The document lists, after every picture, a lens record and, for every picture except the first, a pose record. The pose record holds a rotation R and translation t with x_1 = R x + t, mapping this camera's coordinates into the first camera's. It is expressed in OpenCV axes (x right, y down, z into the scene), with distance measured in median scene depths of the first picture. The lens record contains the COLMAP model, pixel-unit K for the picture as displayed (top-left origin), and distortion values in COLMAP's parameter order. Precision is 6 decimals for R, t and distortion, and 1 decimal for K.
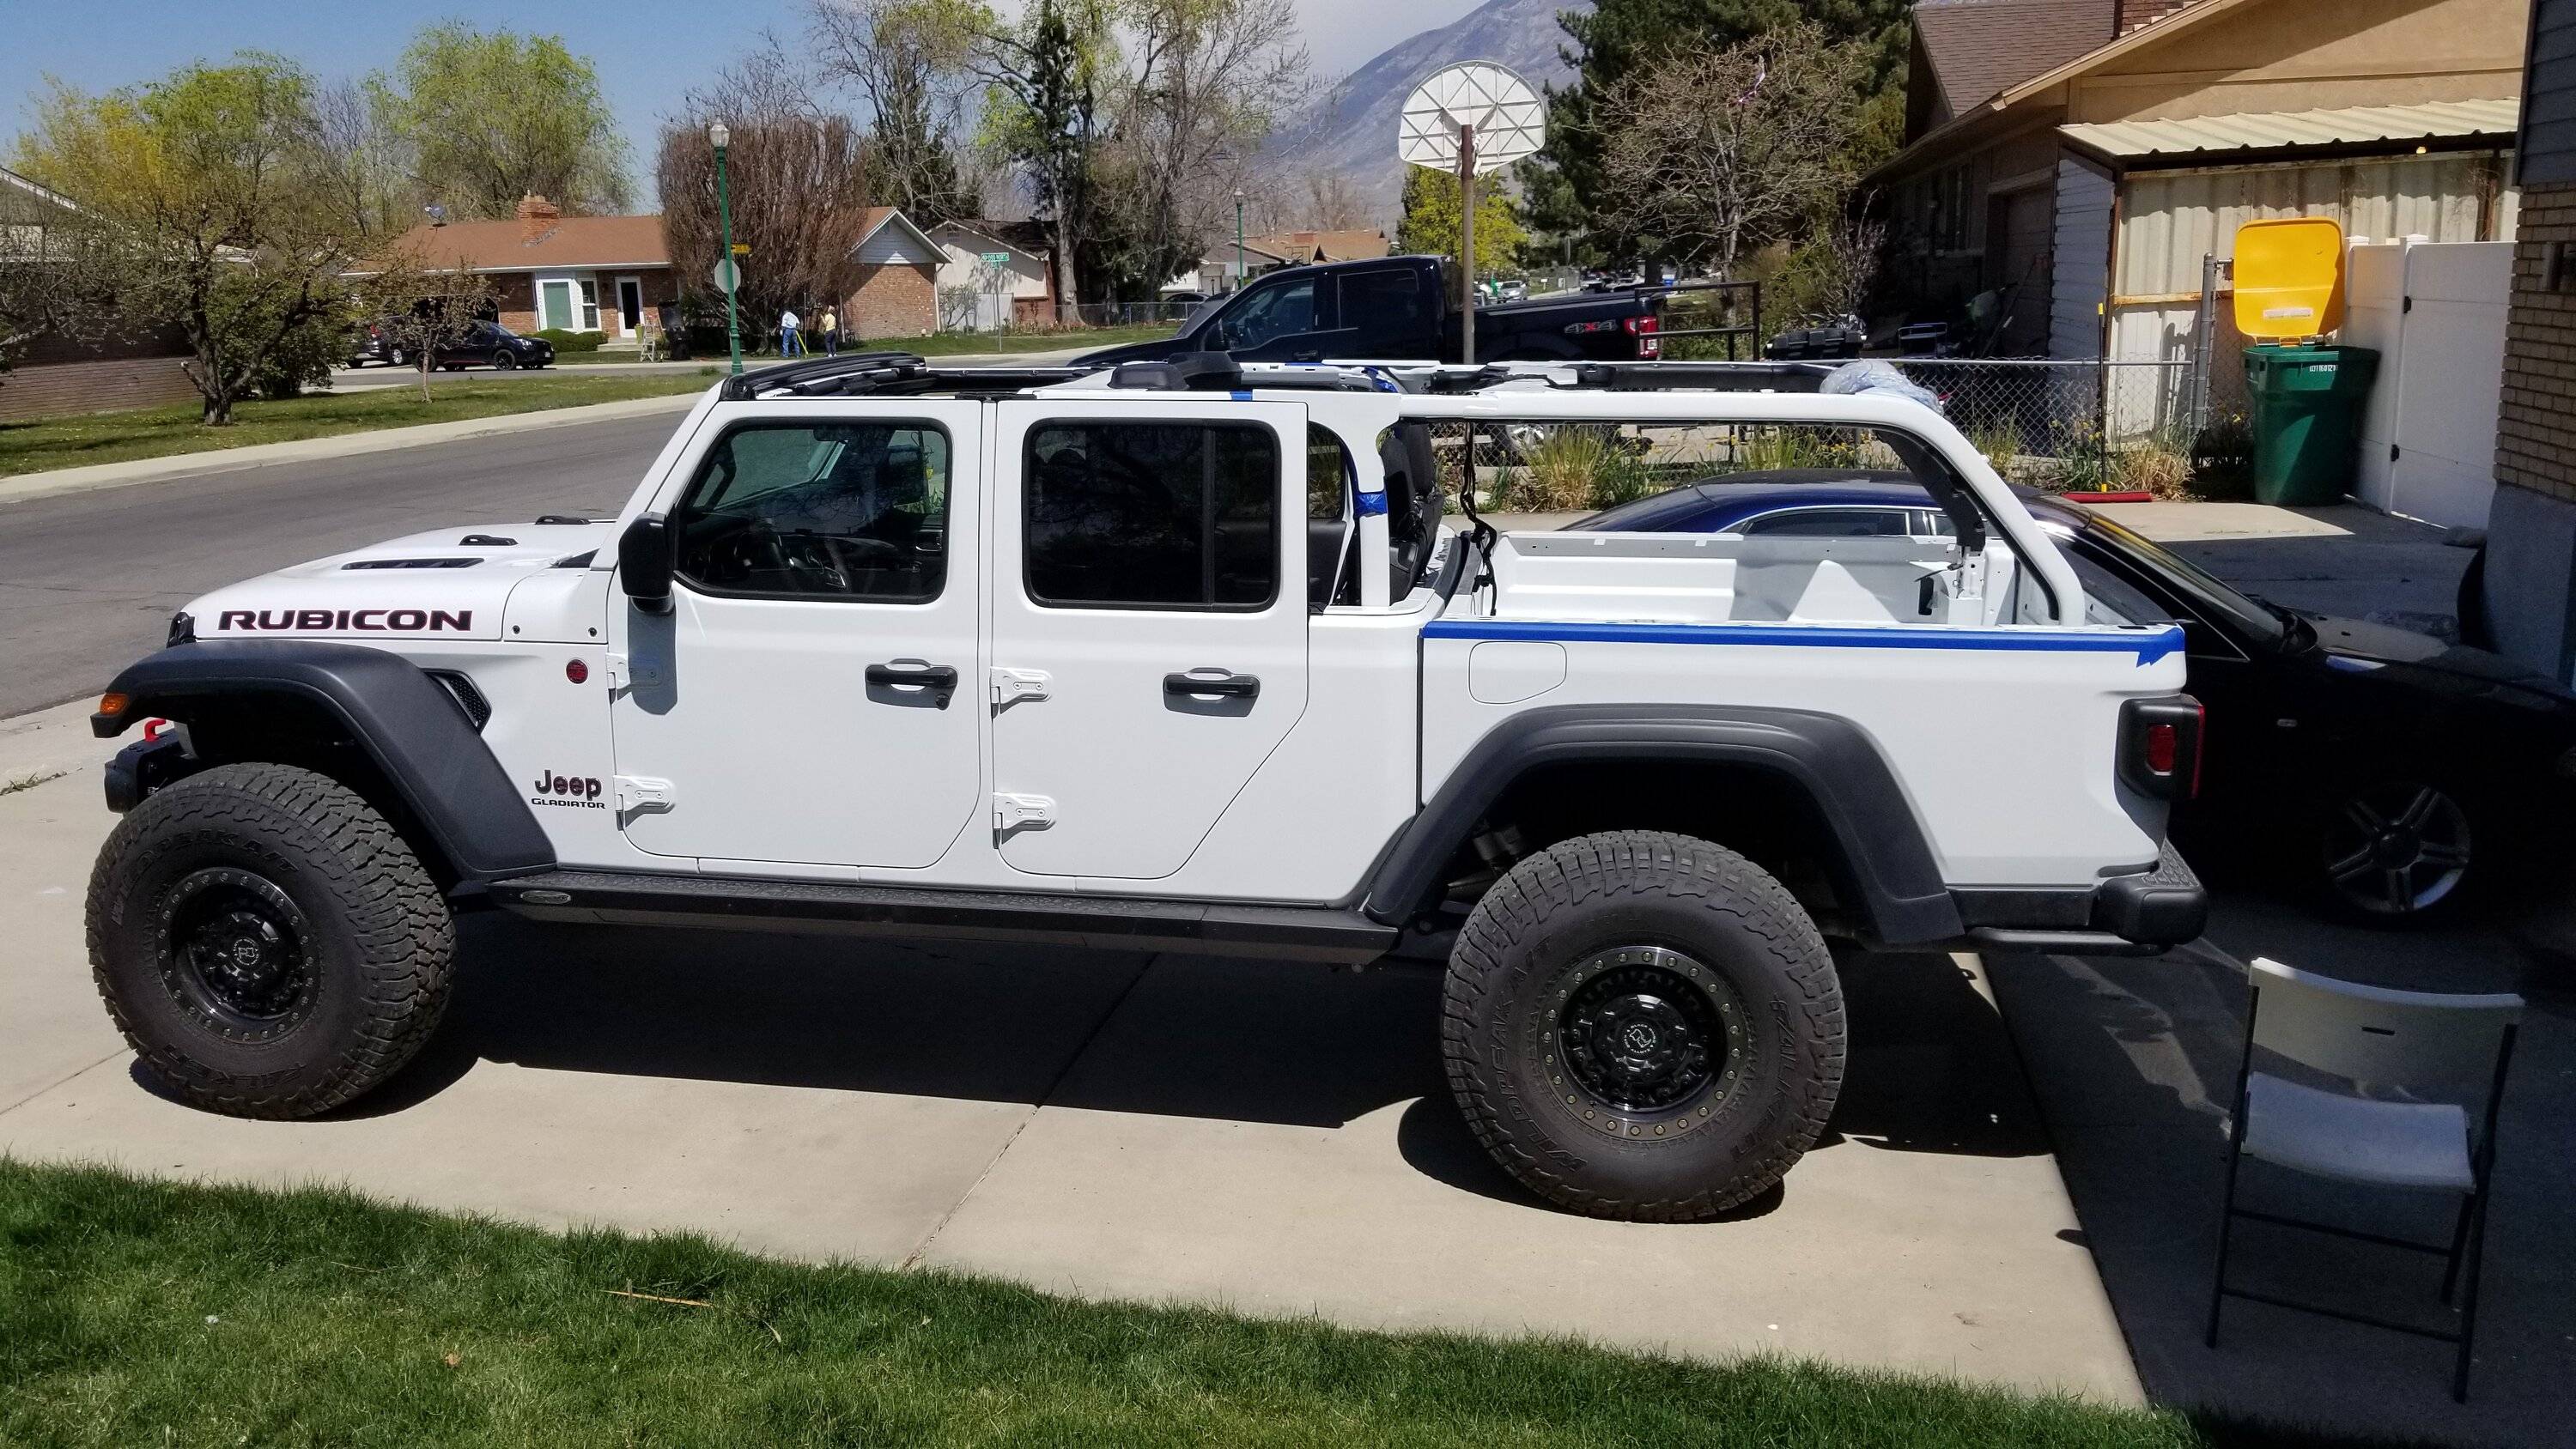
lens RADIAL K [[1942.7, 0, 1312.7], [0, 1942.7, 723.8], [0, 0, 1]] dist [0.115186, -0.138394]
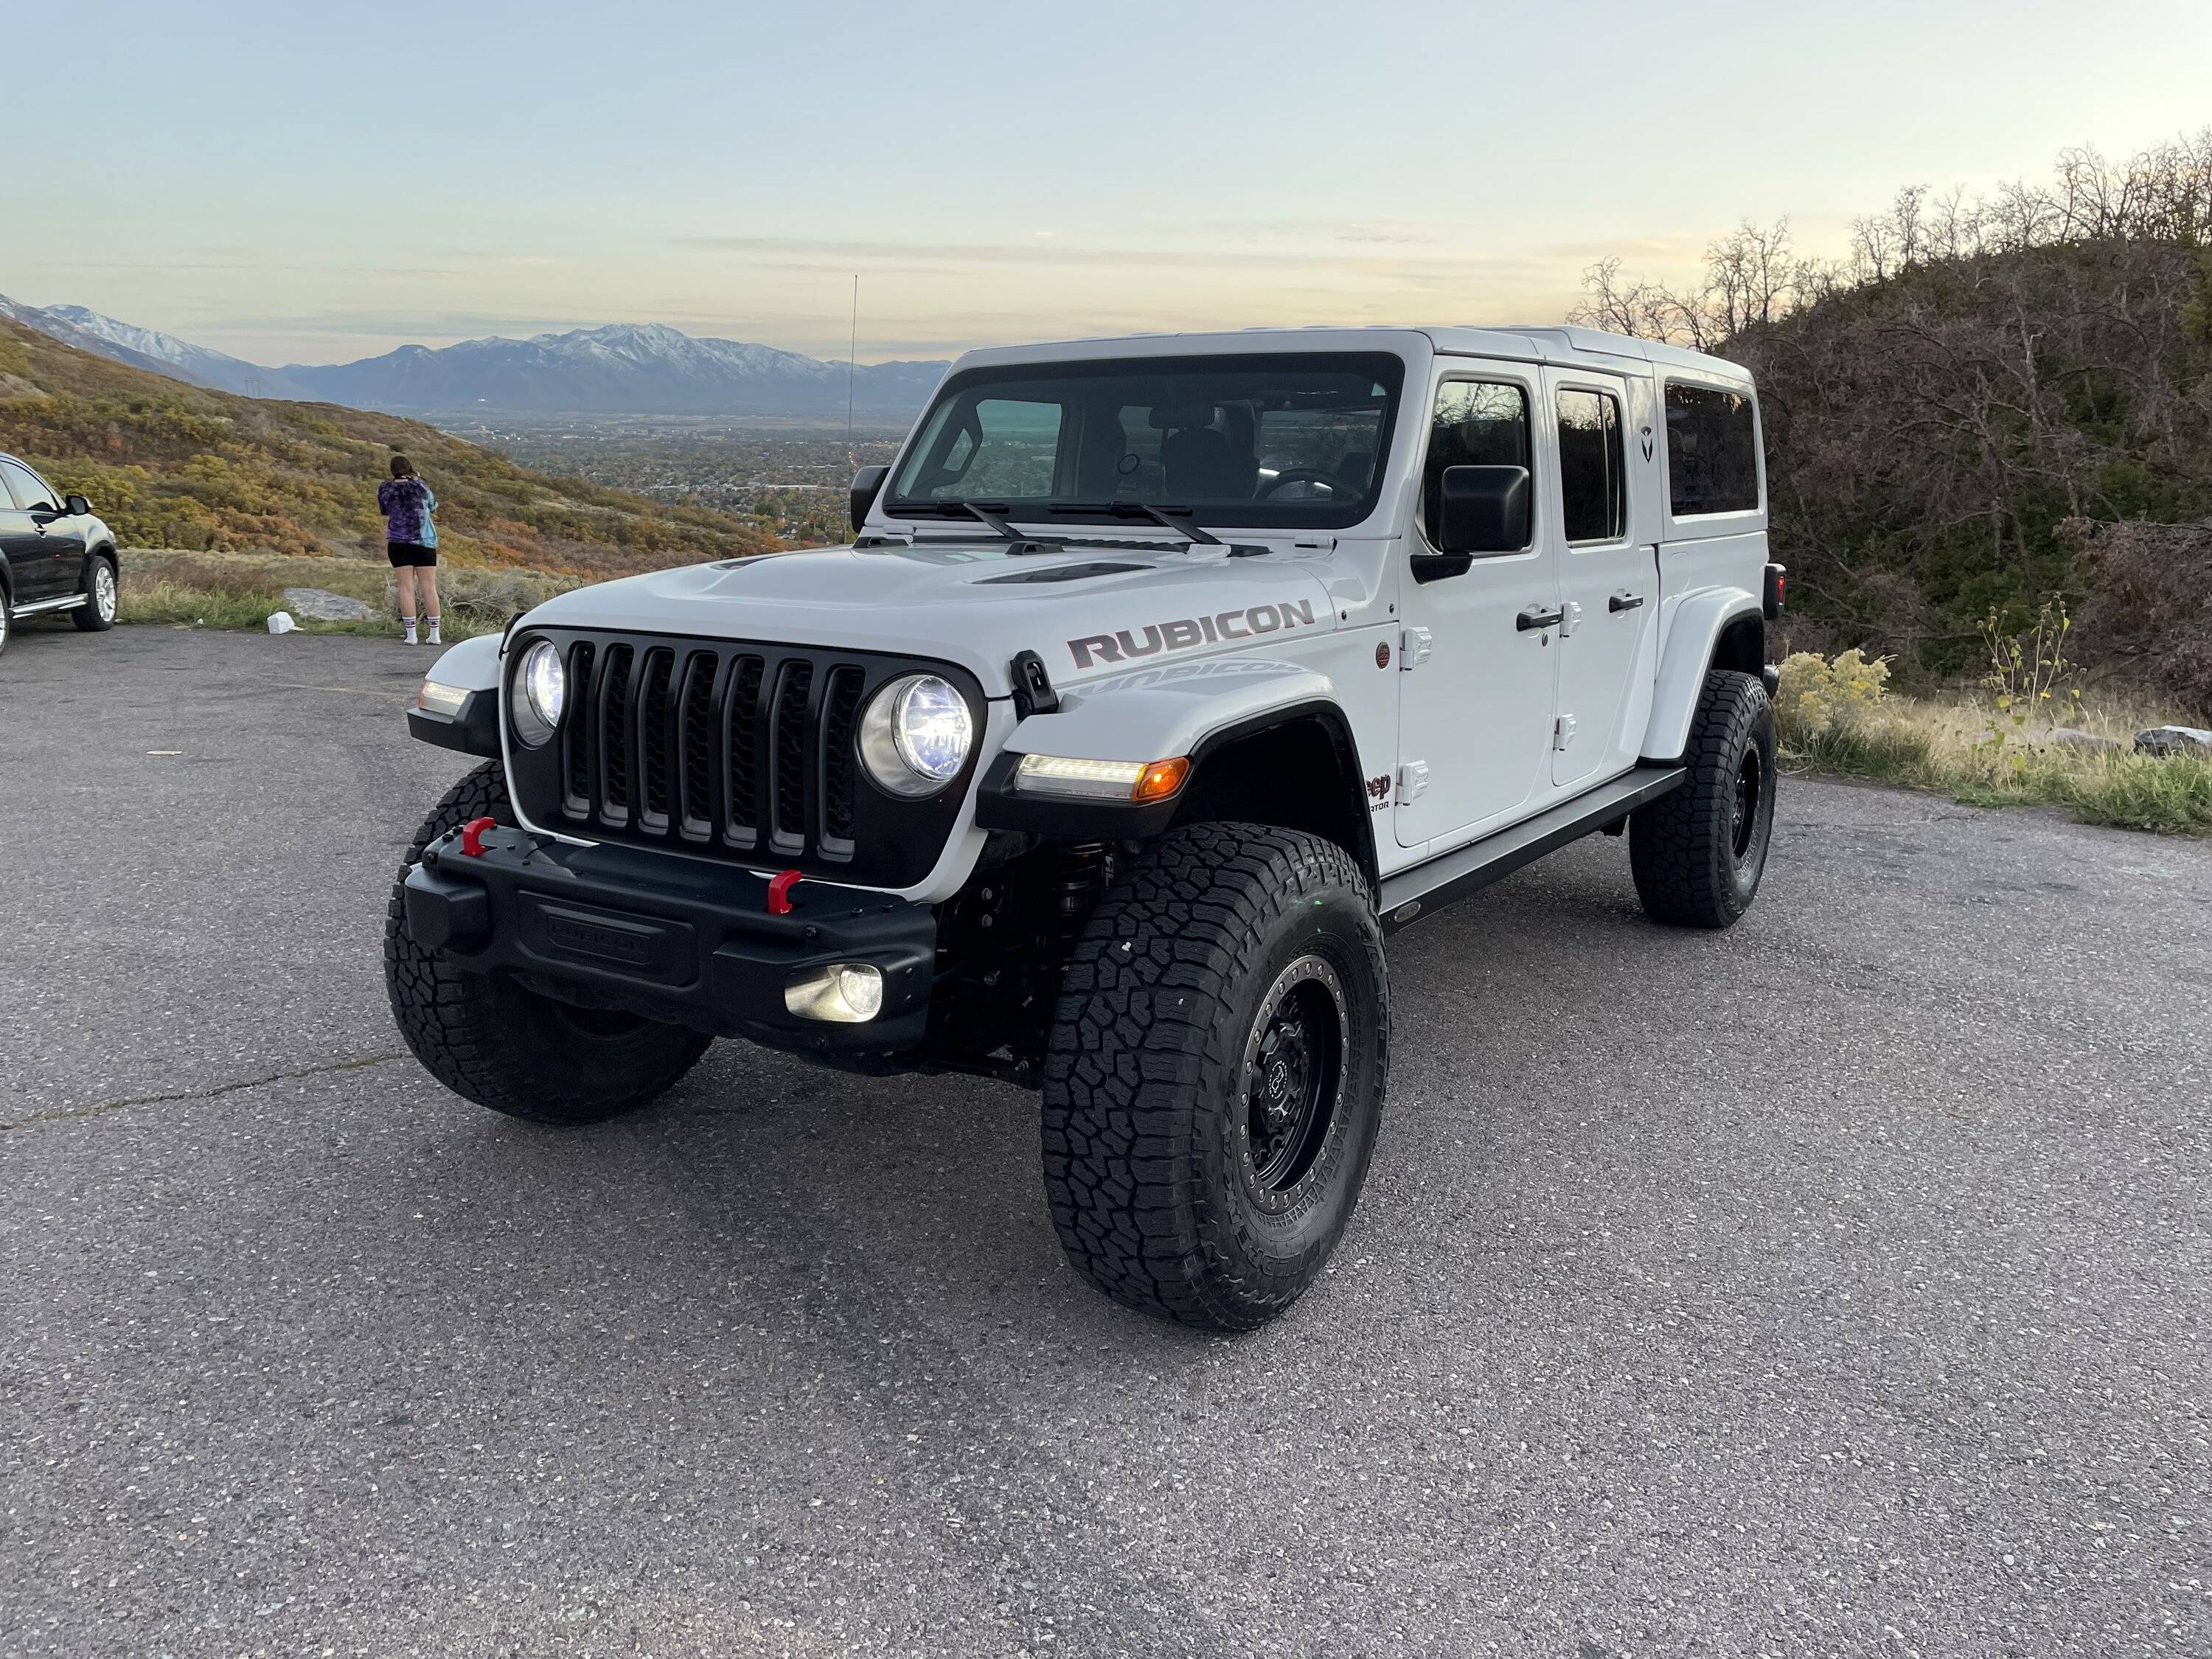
lens RADIAL K [[1673.6, 0, 1118.3], [0, 1673.6, 815.2], [0, 0, 1]] dist [0.104081, -0.125486]
pose [[0.395361, -0.176426, 0.901423, -1.103709], [0.184805, 0.976590, 0.110084, -0.060714], [-0.899743, 0.123064, 0.418711, 0.786835]]
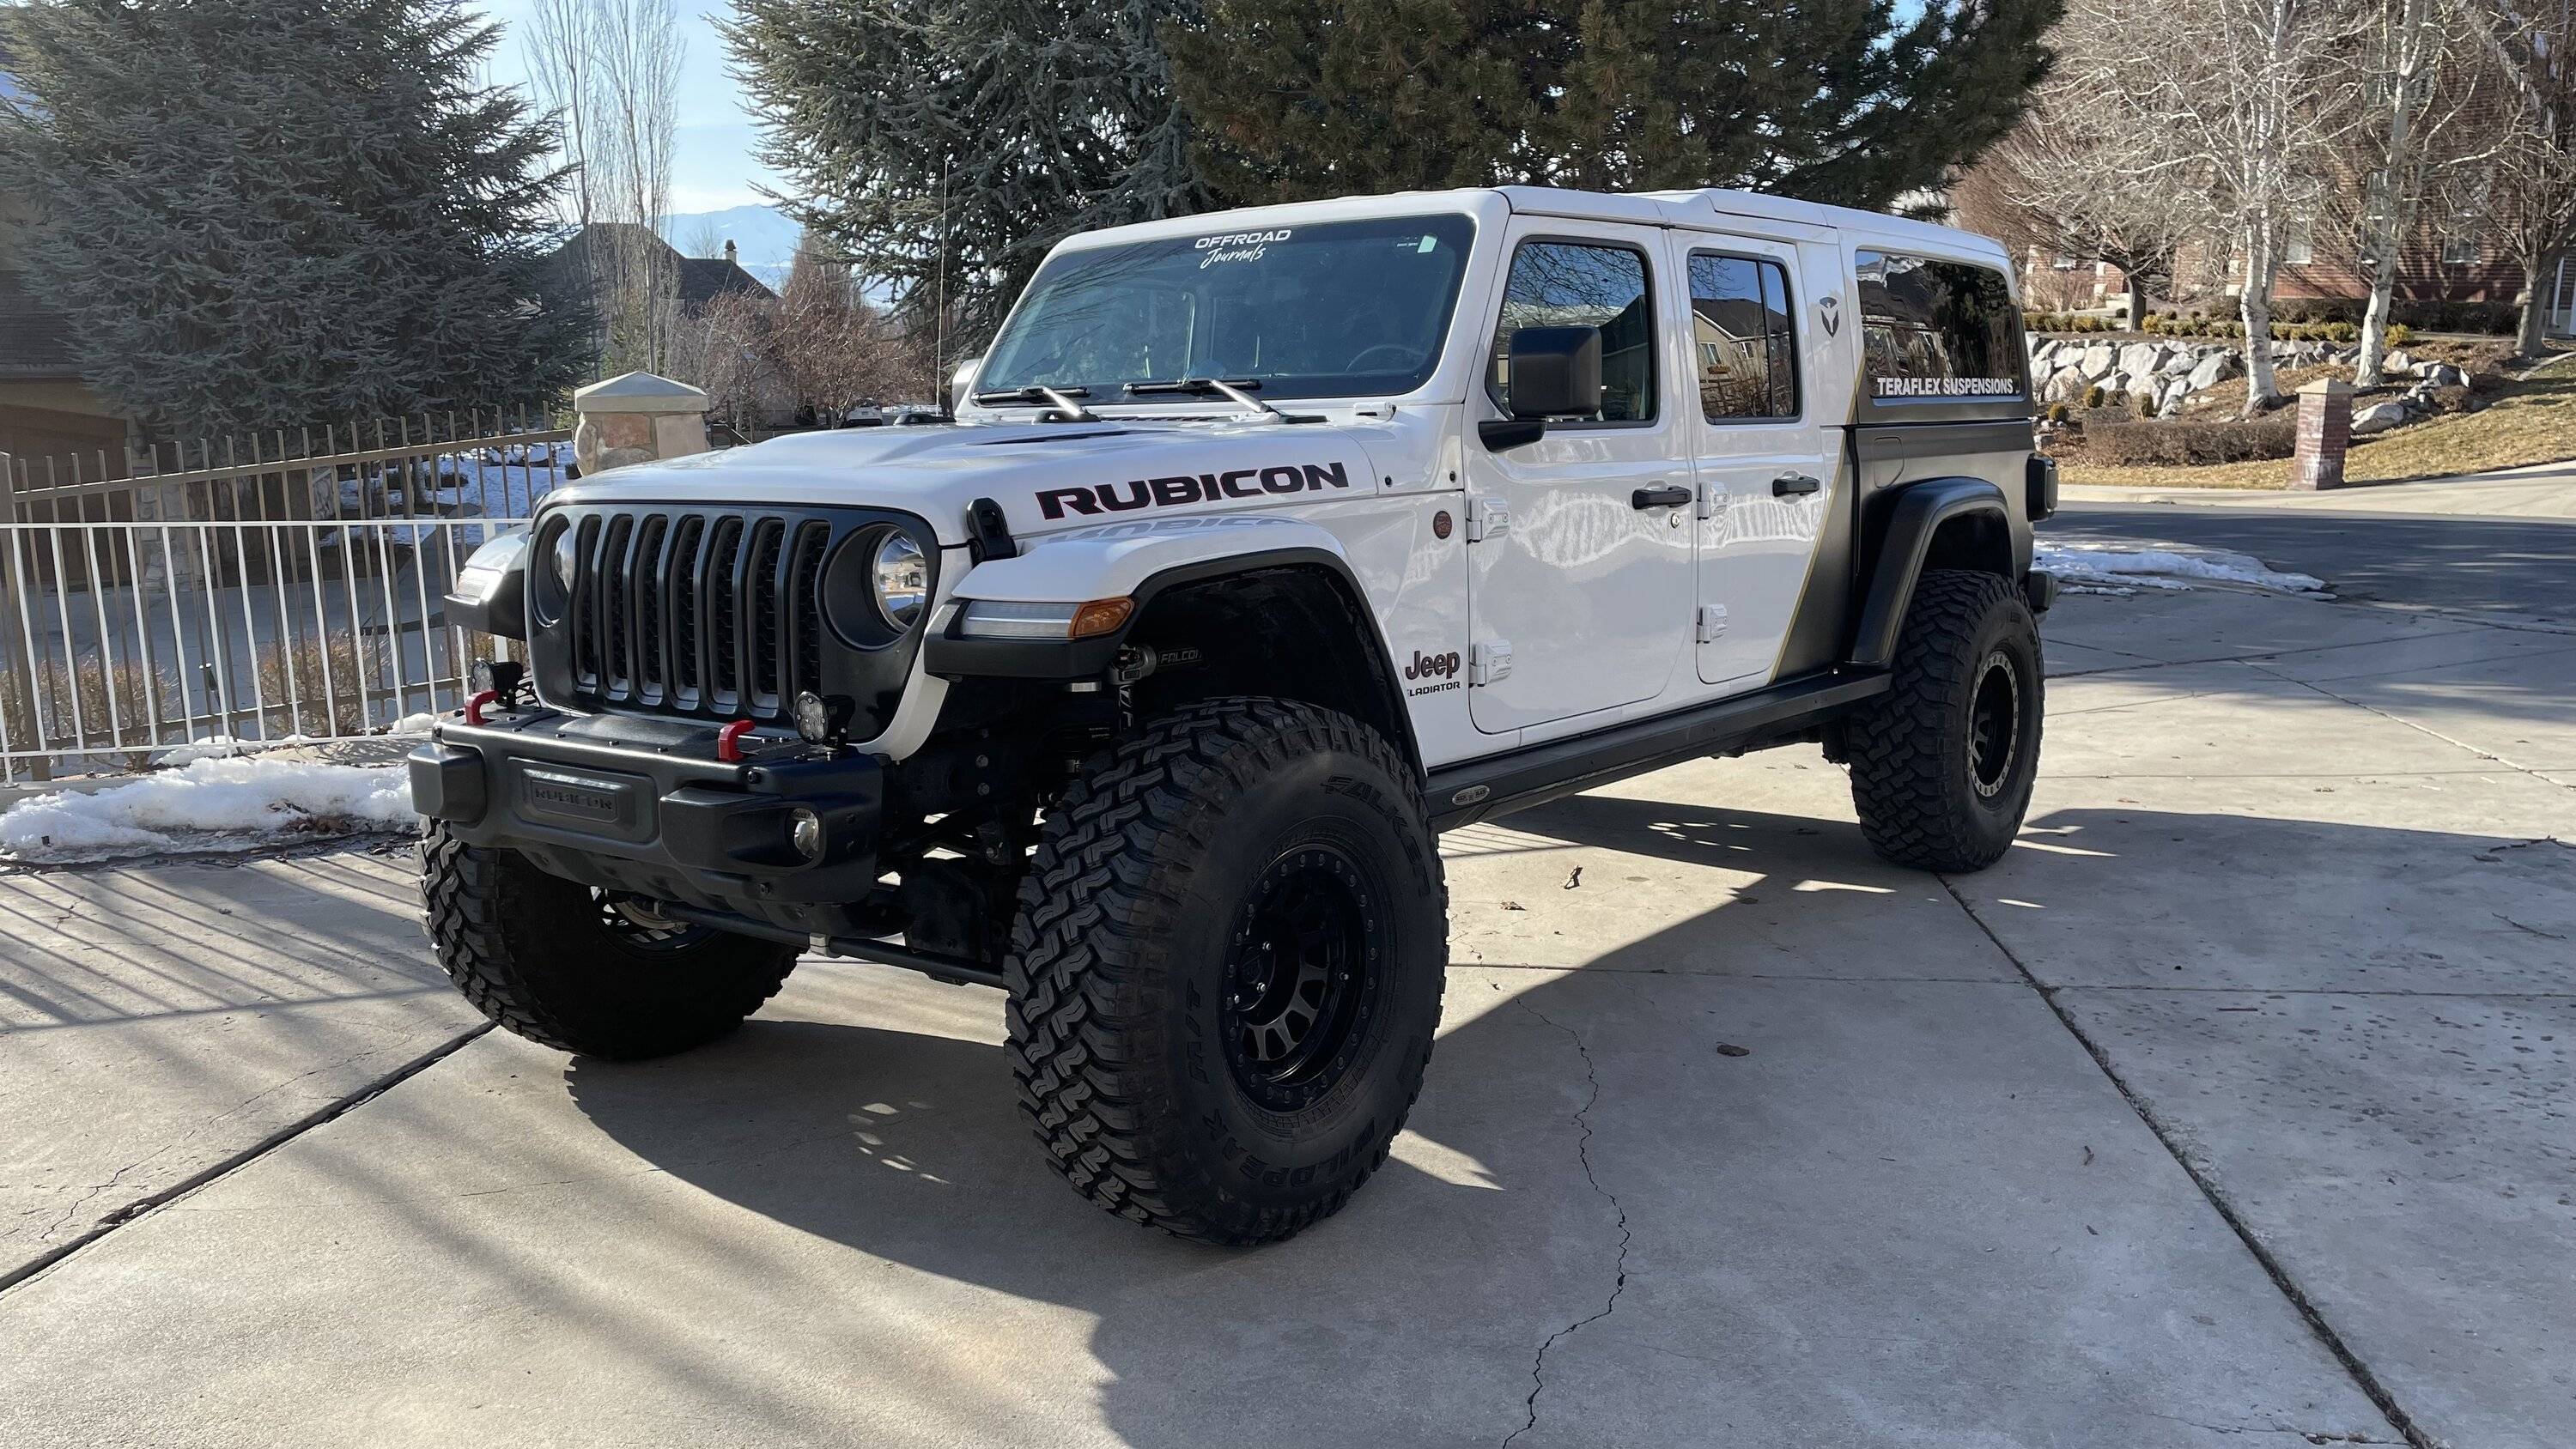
lens RADIAL K [[1942.7, 0, 1312.7], [0, 1942.7, 723.8], [0, 0, 1]] dist [0.115186, -0.138394]
pose [[0.476949, -0.136901, 0.868204, -1.121453], [0.201815, 0.978461, 0.043419, 0.009369], [-0.855447, 0.154508, 0.494305, 0.638553]]
